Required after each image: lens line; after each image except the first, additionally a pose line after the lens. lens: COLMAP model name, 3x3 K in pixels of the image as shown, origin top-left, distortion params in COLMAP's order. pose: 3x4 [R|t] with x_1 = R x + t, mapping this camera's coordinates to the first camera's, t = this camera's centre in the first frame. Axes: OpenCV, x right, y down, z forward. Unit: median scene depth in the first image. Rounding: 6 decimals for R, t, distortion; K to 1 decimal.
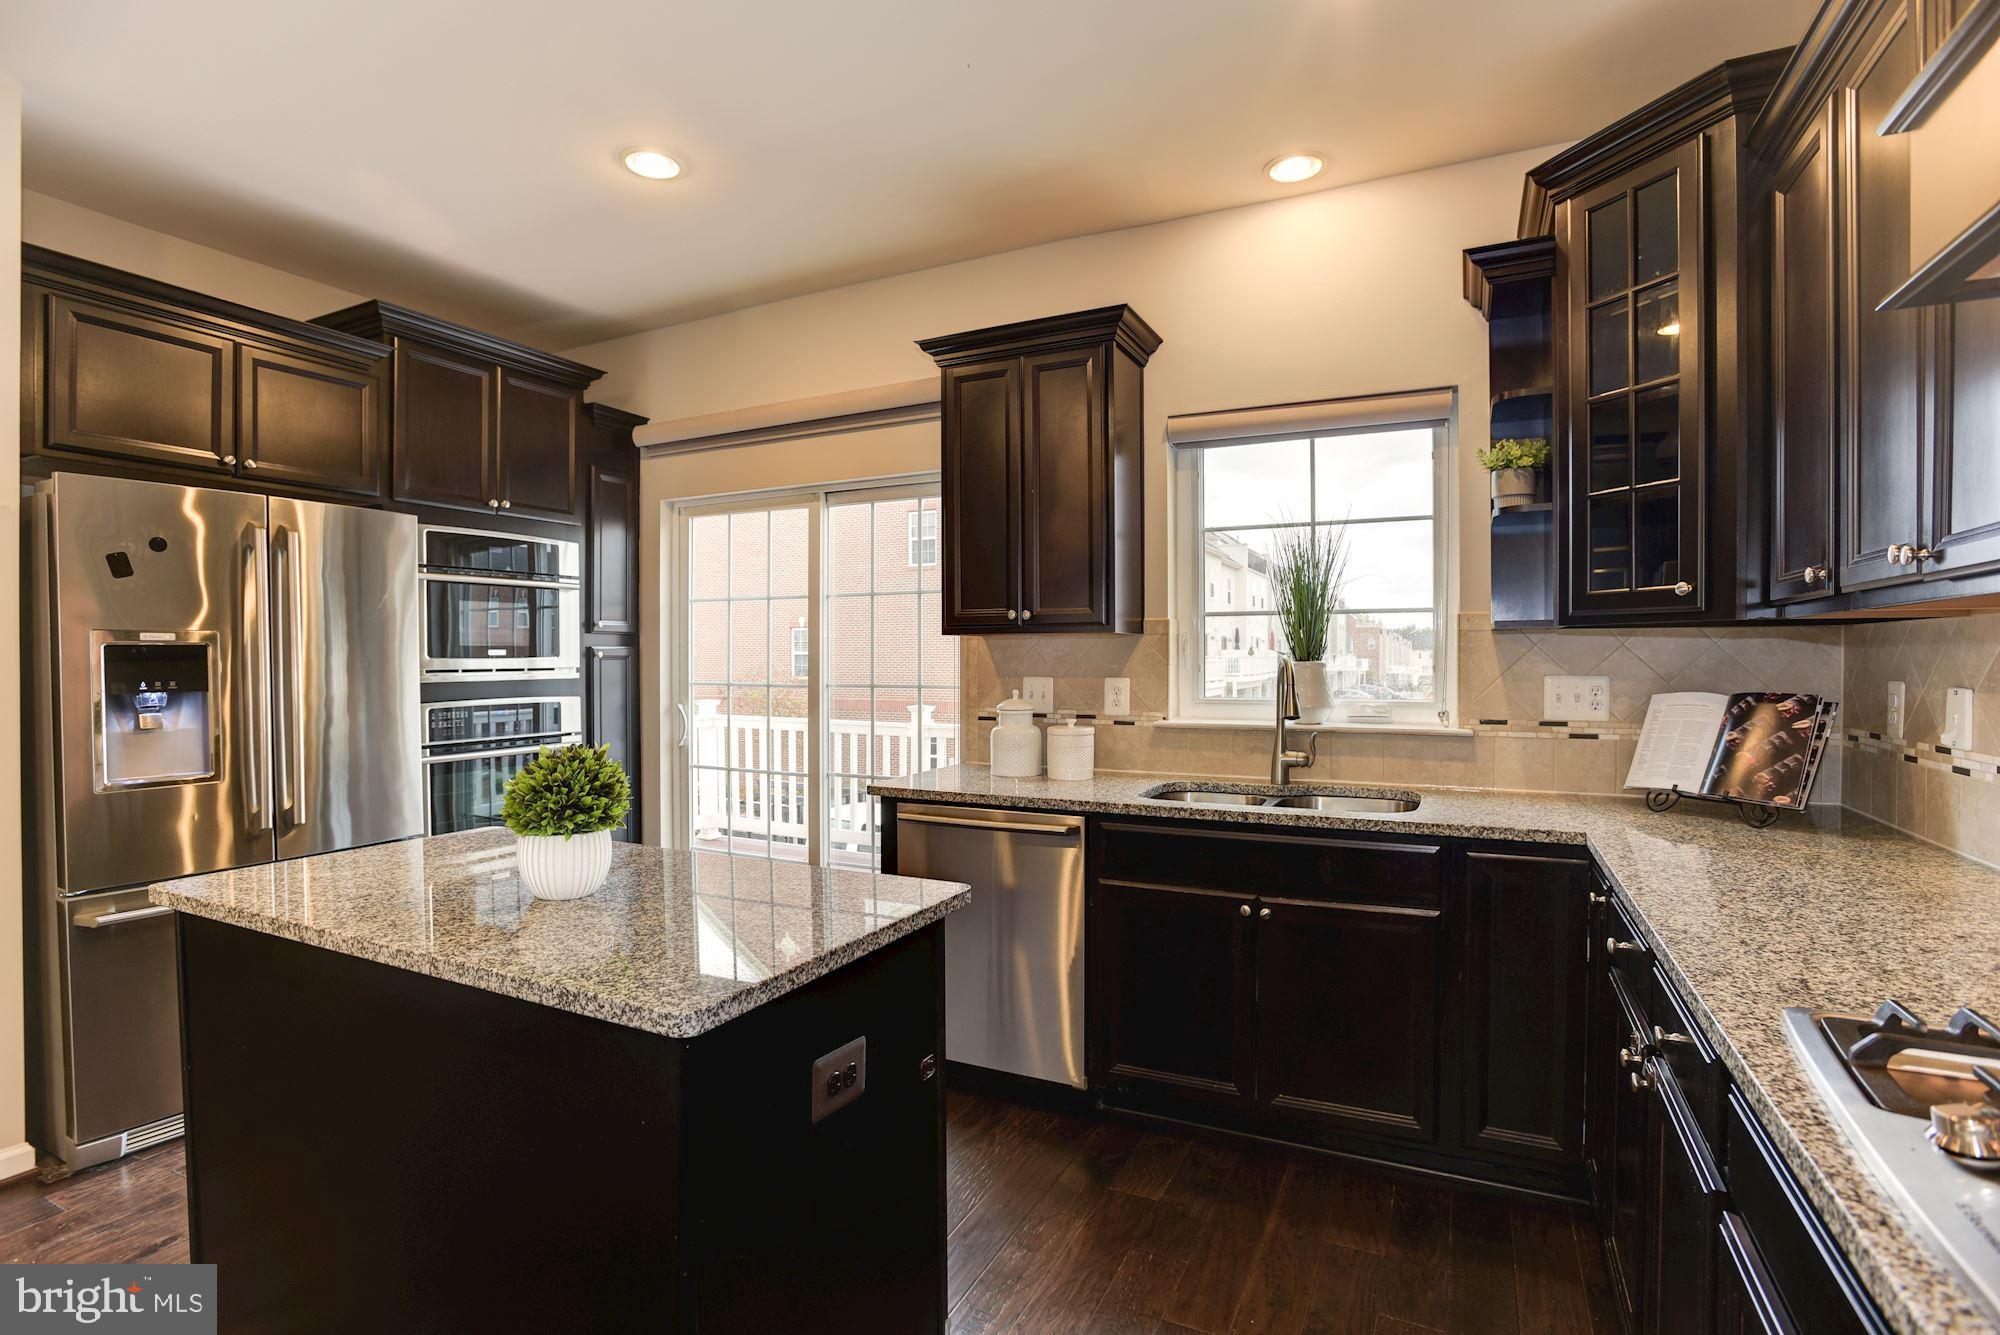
lens RADIAL K [[954.9, 0, 992.9], [0, 954.9, 670.4], [0, 0, 1]] dist [-0.042986, 0.001475]
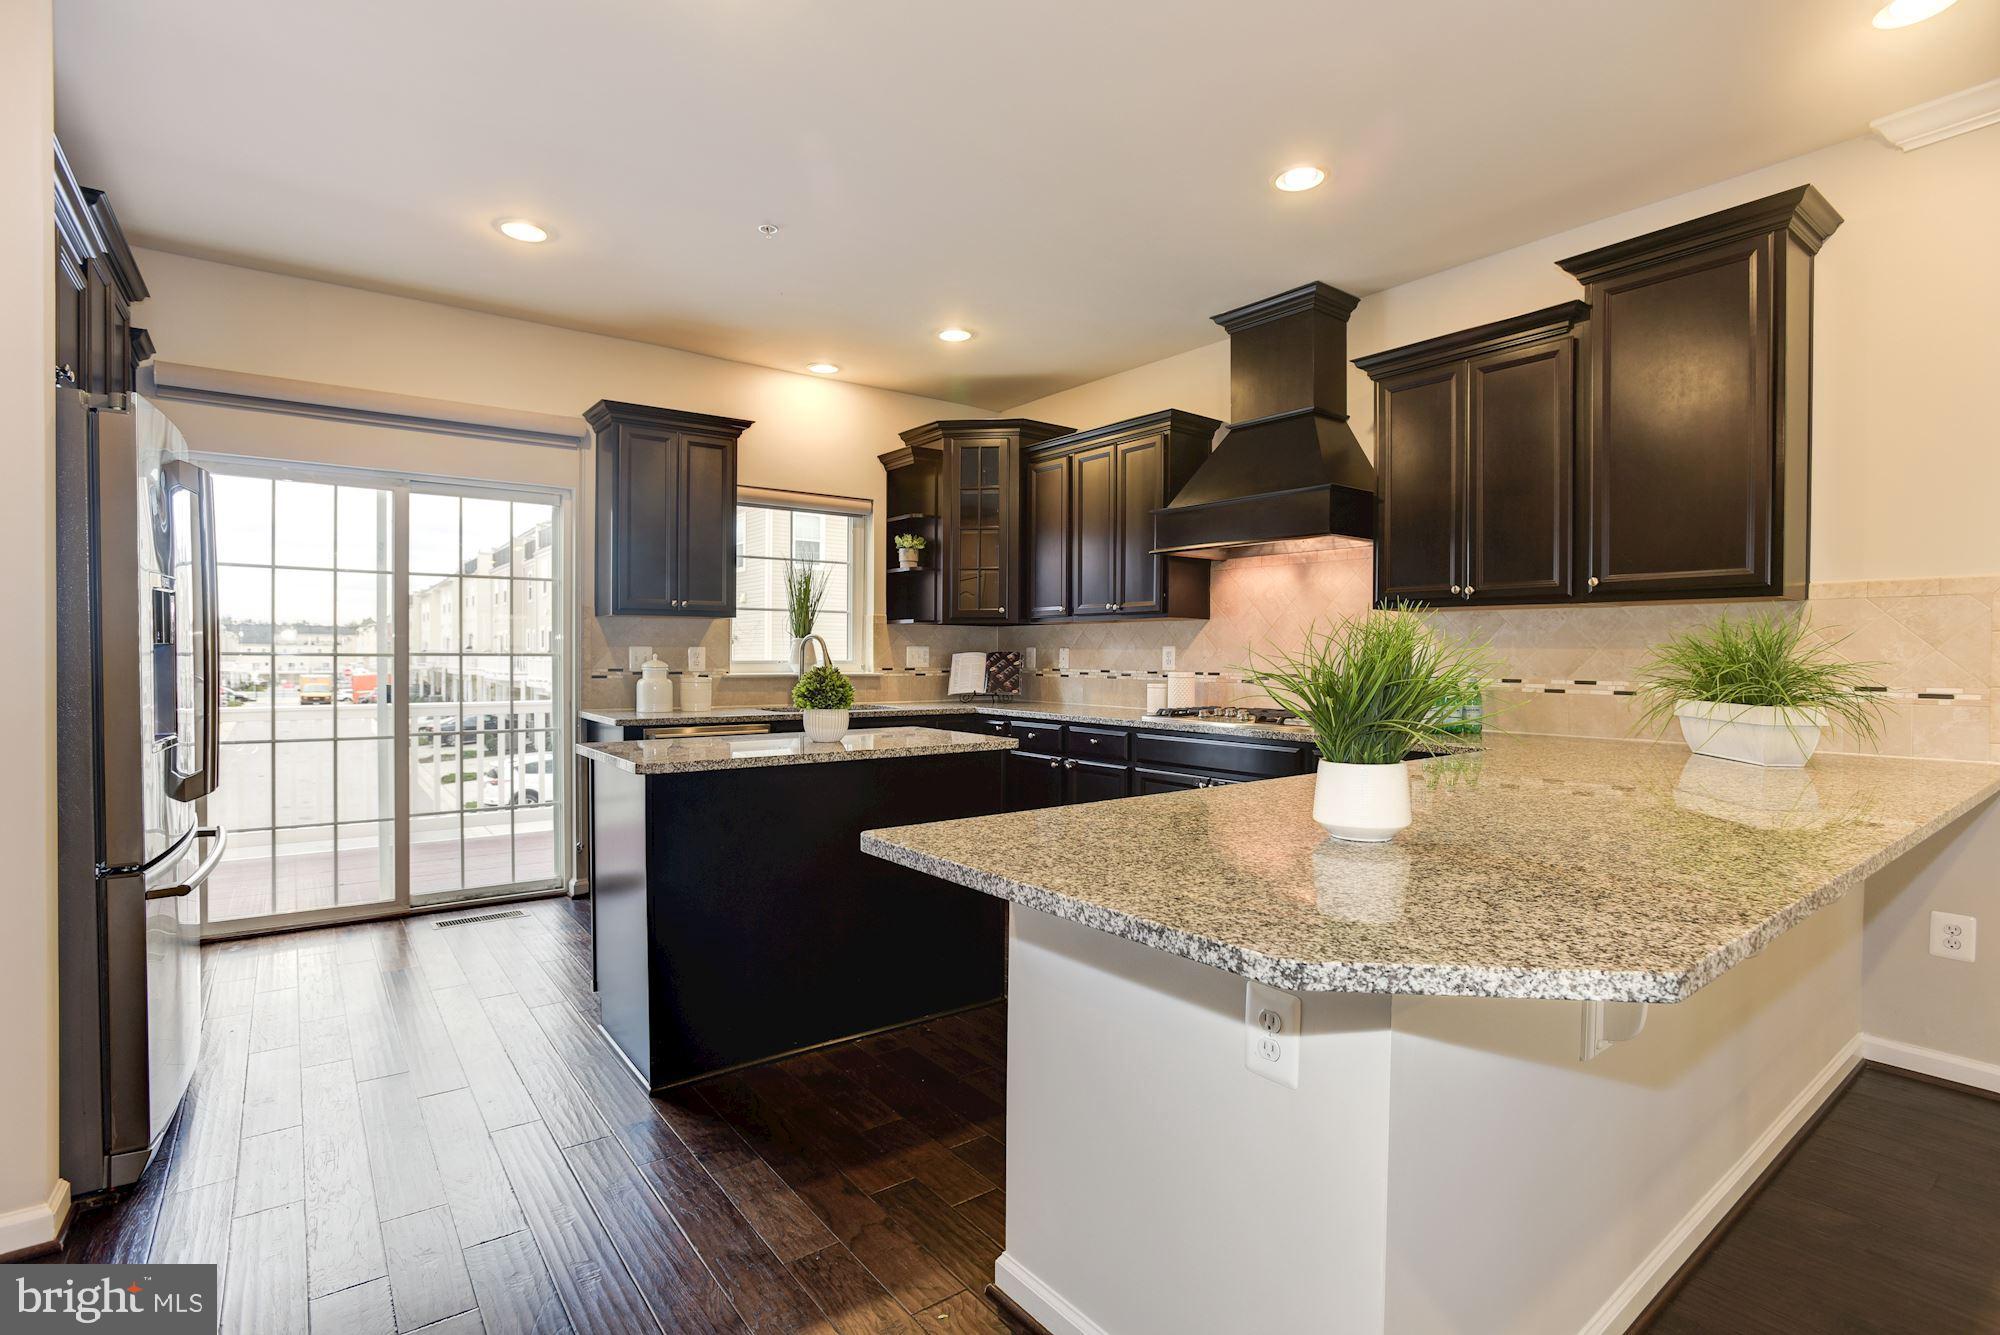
lens RADIAL K [[946.4, 0, 989.0], [0, 946.4, 669.4], [0, 0, 1]] dist [-0.036844, 0.013093]
pose [[0.441227, -0.008692, 0.897353, -1.087791], [0.006224, 0.999959, 0.006626, 0.038571], [-0.897374, 0.002661, 0.441263, -0.097701]]
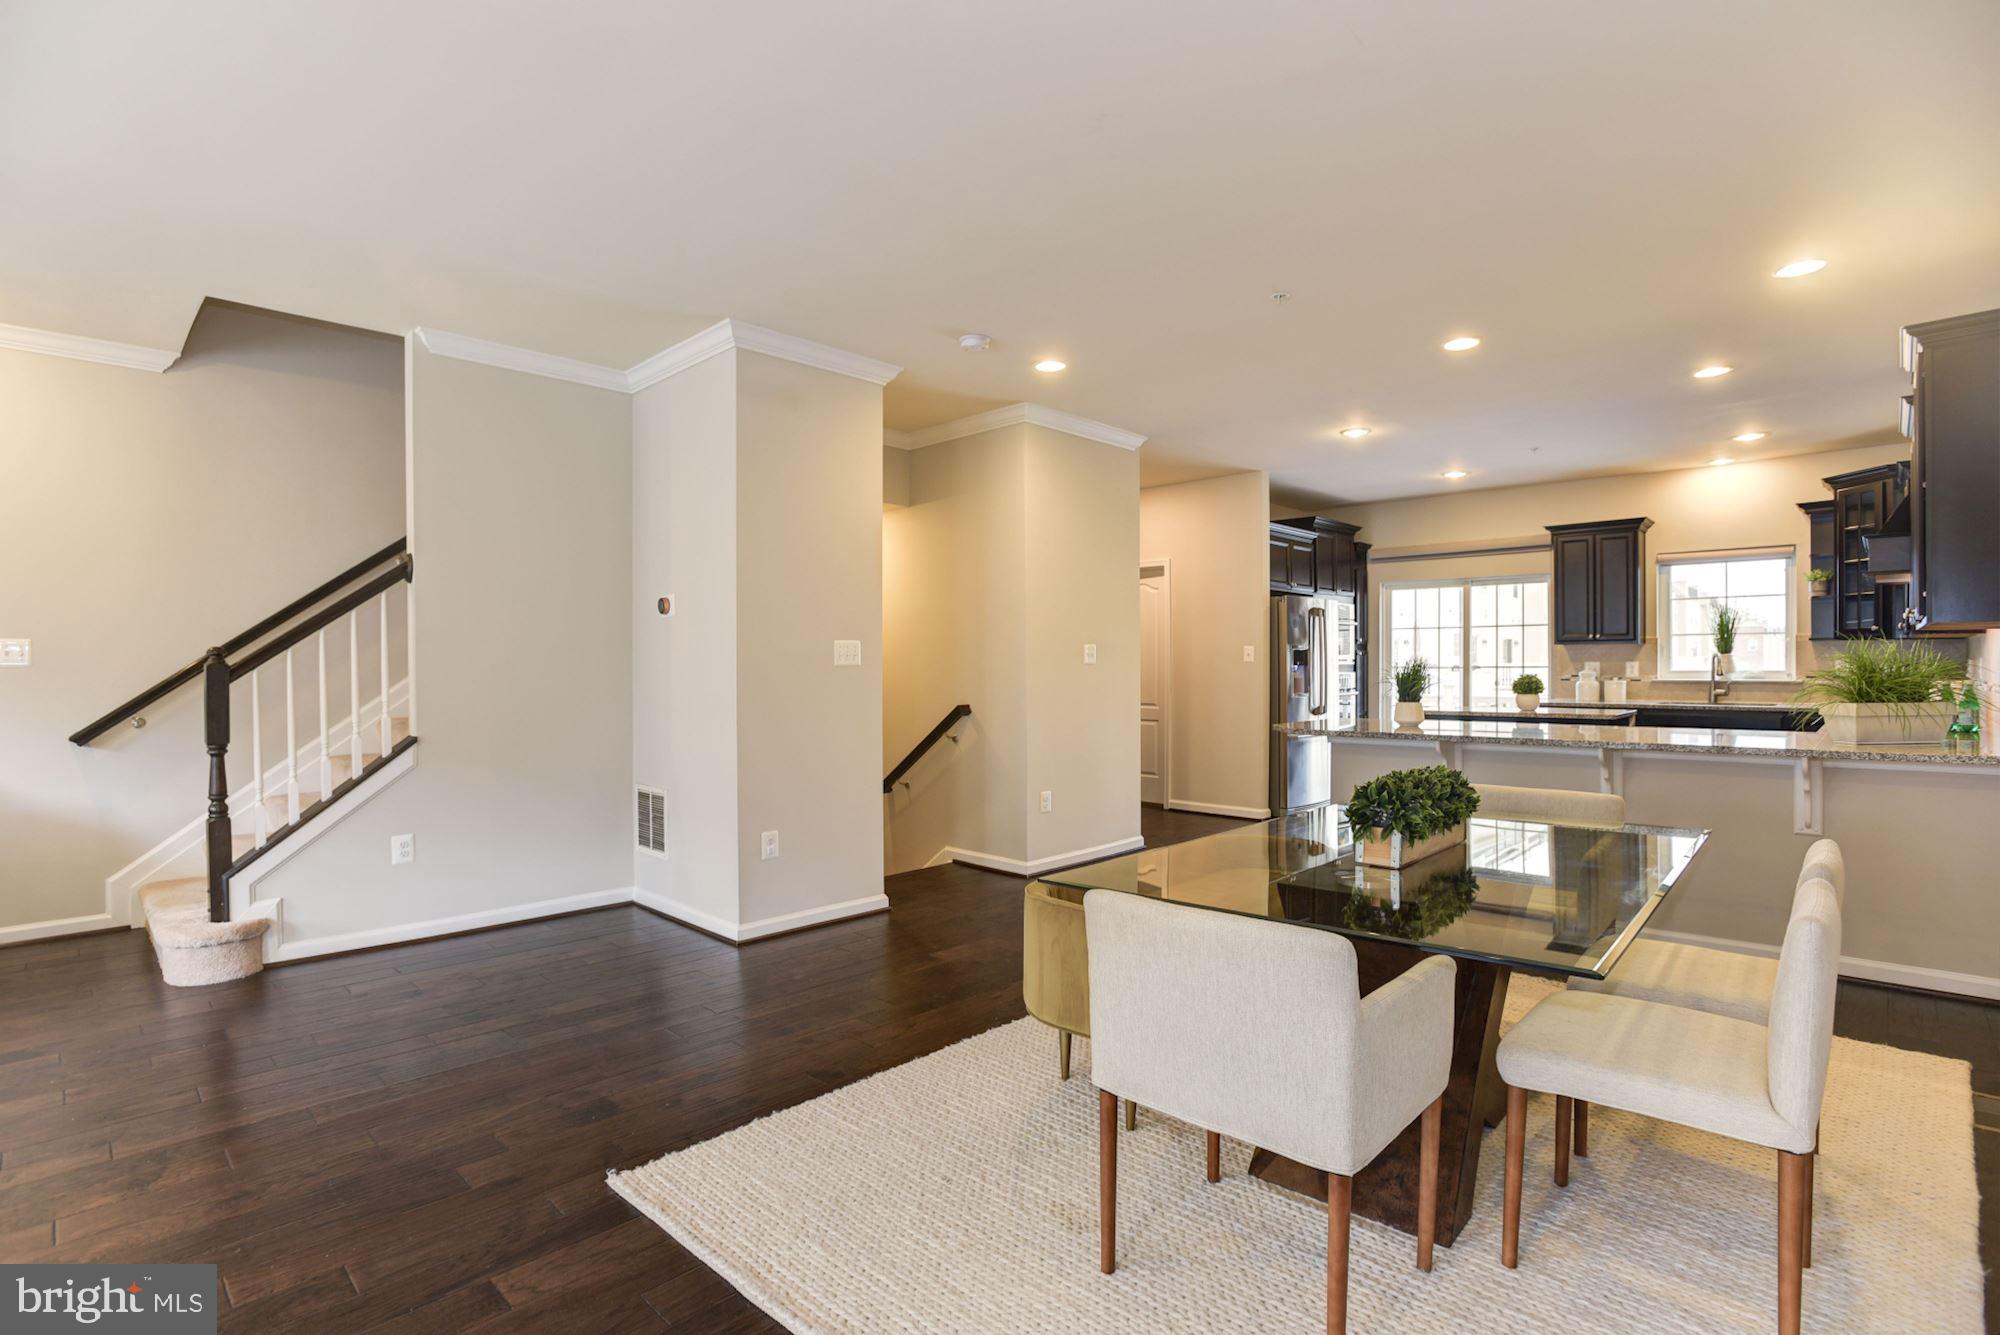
lens RADIAL K [[955.7, 0, 981.0], [0, 955.7, 676.0], [0, 0, 1]] dist [-0.056008, 0.018194]
pose [[0.950742, 0.001859, -0.309979, -0.744530], [-0.001540, 0.999998, 0.001273, 0.046521], [0.309981, -0.000733, 0.950743, -1.854281]]
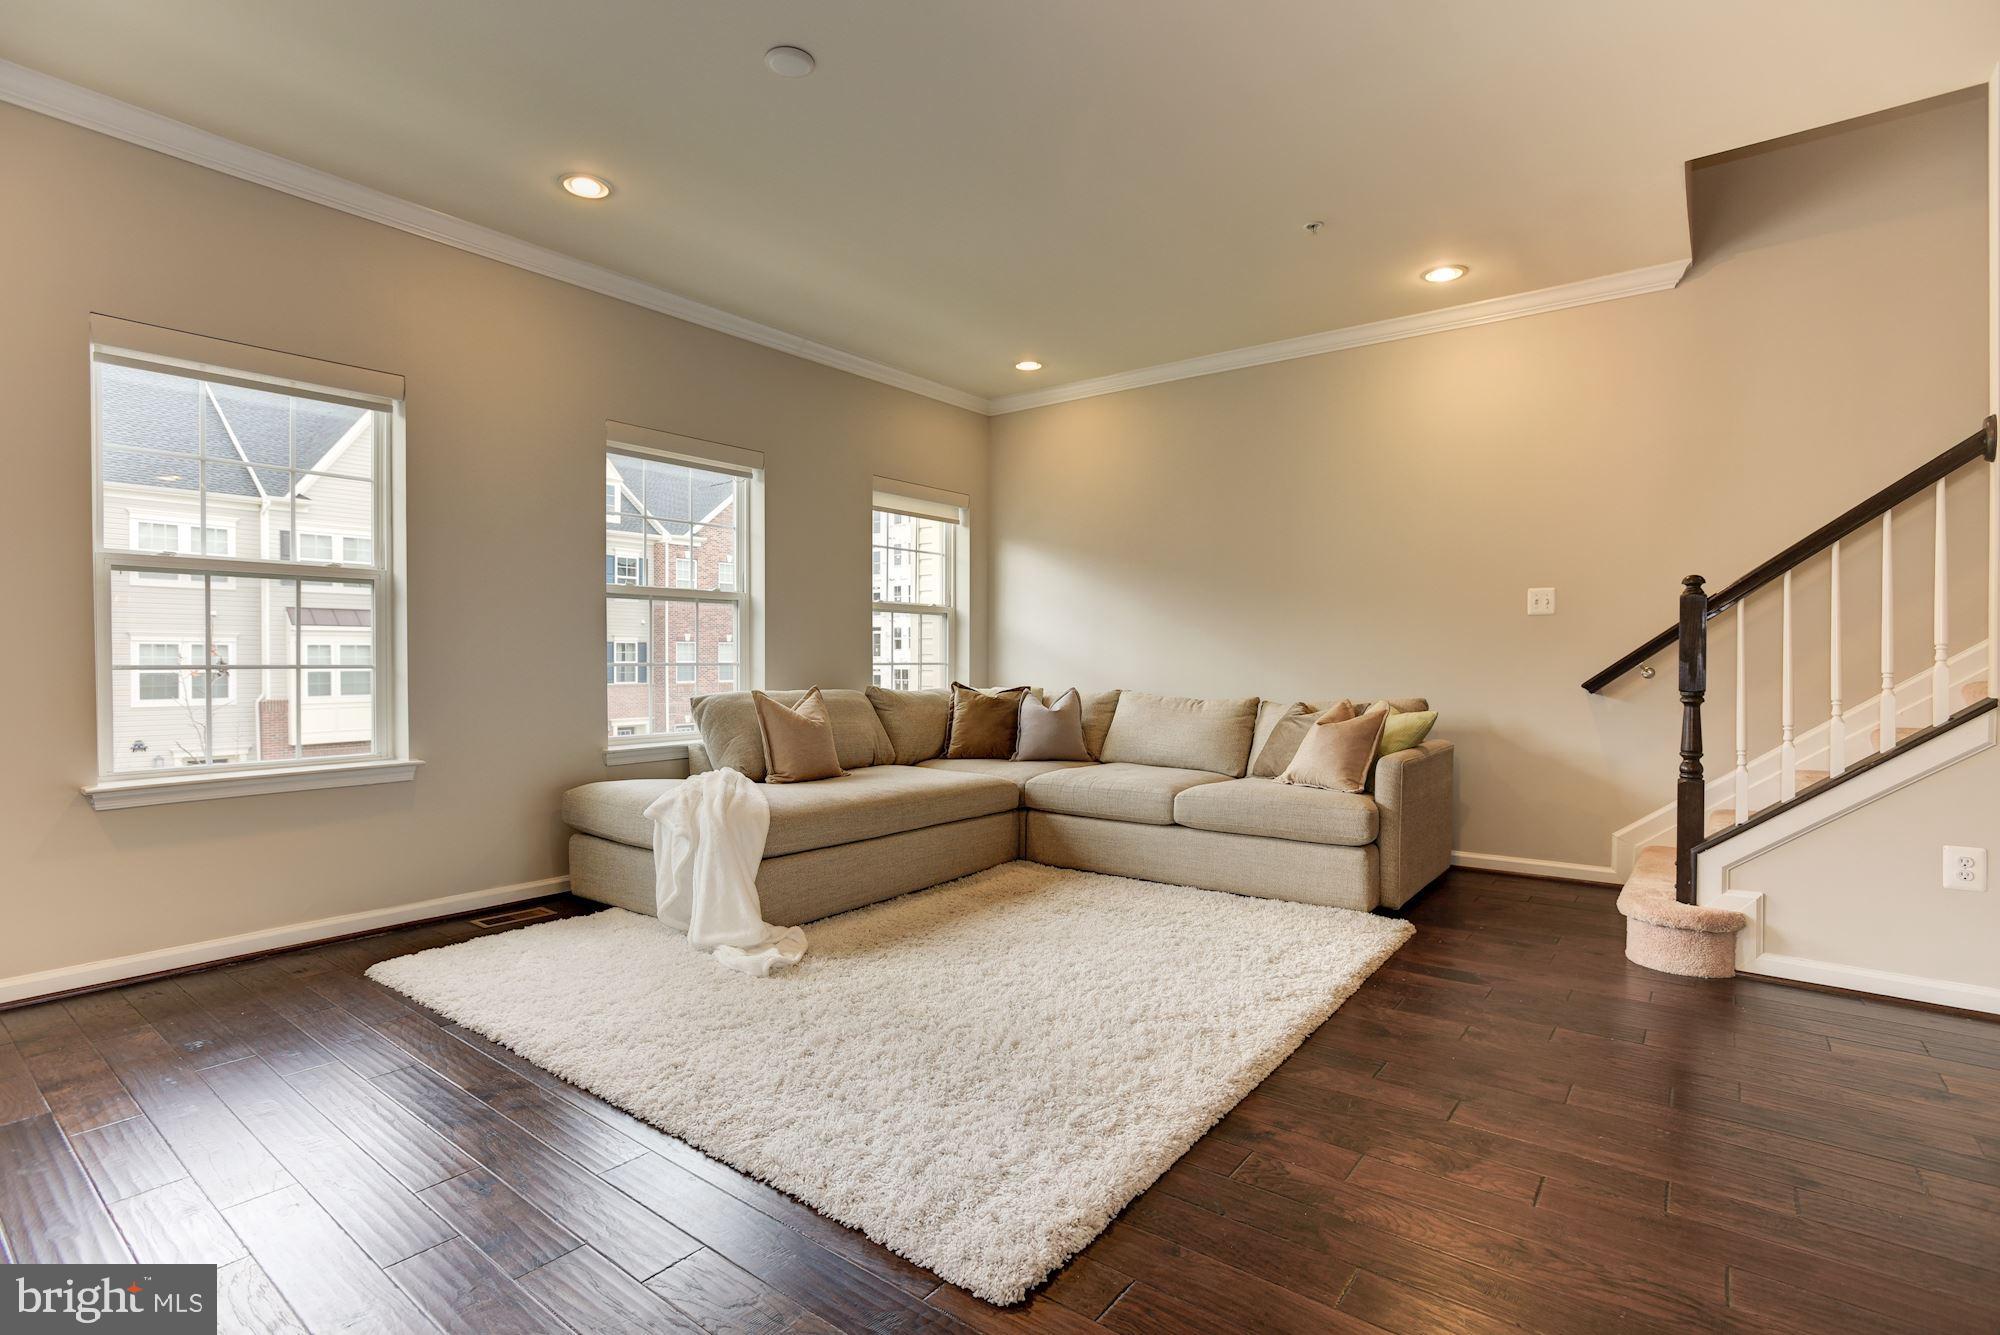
lens RADIAL K [[946.4, 0, 1000.2], [0, 946.4, 670.4], [0, 0, 1]] dist [-0.036844, 0.013093]
pose [[-0.191269, 0.014466, -0.981431, -0.929467], [-0.013134, 0.999764, 0.017296, 0.109942], [0.981450, 0.016198, -0.191034, -1.554311]]
